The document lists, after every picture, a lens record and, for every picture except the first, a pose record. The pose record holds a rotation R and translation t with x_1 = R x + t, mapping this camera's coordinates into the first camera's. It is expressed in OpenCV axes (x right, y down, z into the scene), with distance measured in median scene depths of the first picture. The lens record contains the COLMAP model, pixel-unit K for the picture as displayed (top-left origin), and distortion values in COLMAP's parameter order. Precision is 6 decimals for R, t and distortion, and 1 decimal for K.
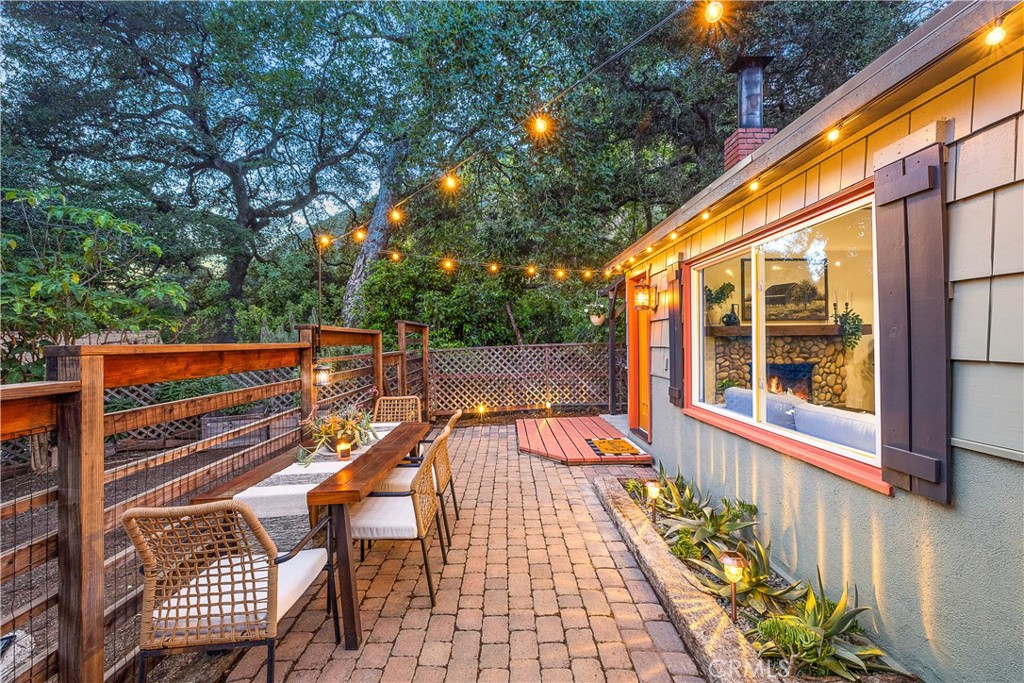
lens RADIAL K [[434.7, 0, 506.9], [0, 434.7, 339.5], [0, 0, 1]] dist [0.003127, 0.000072]
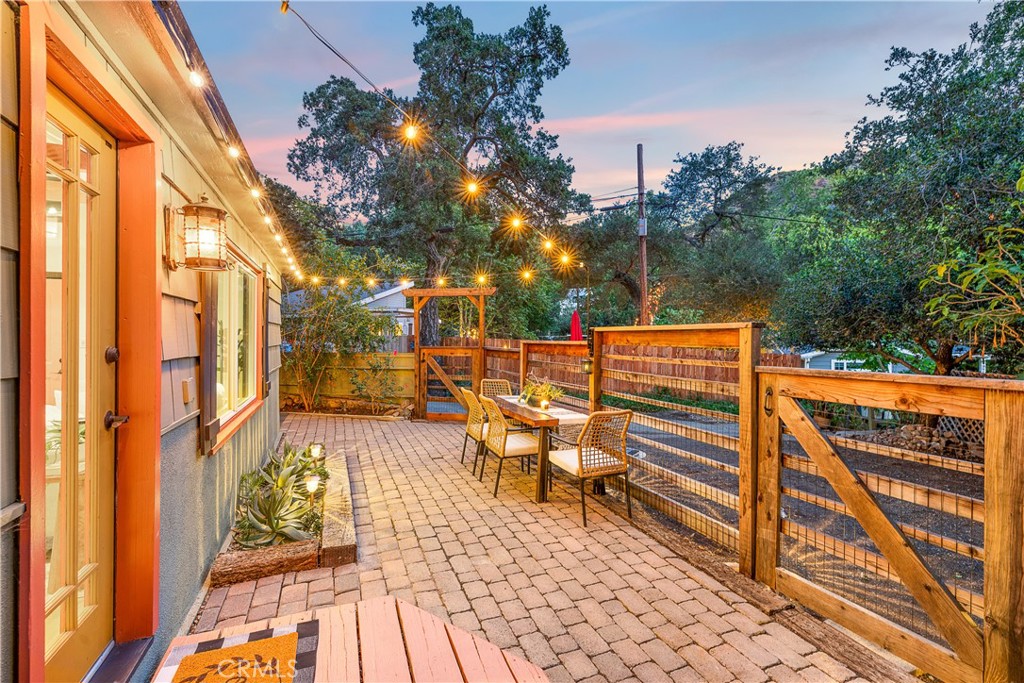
lens RADIAL K [[434.7, 0, 517.4], [0, 434.7, 340.7], [0, 0, 1]] dist [0.003127, 0.000072]
pose [[-0.921669, 0.002172, -0.387970, 0.226175], [0.001619, 0.999997, 0.001751, -0.000555], [0.387973, 0.000985, -0.921670, 1.698682]]
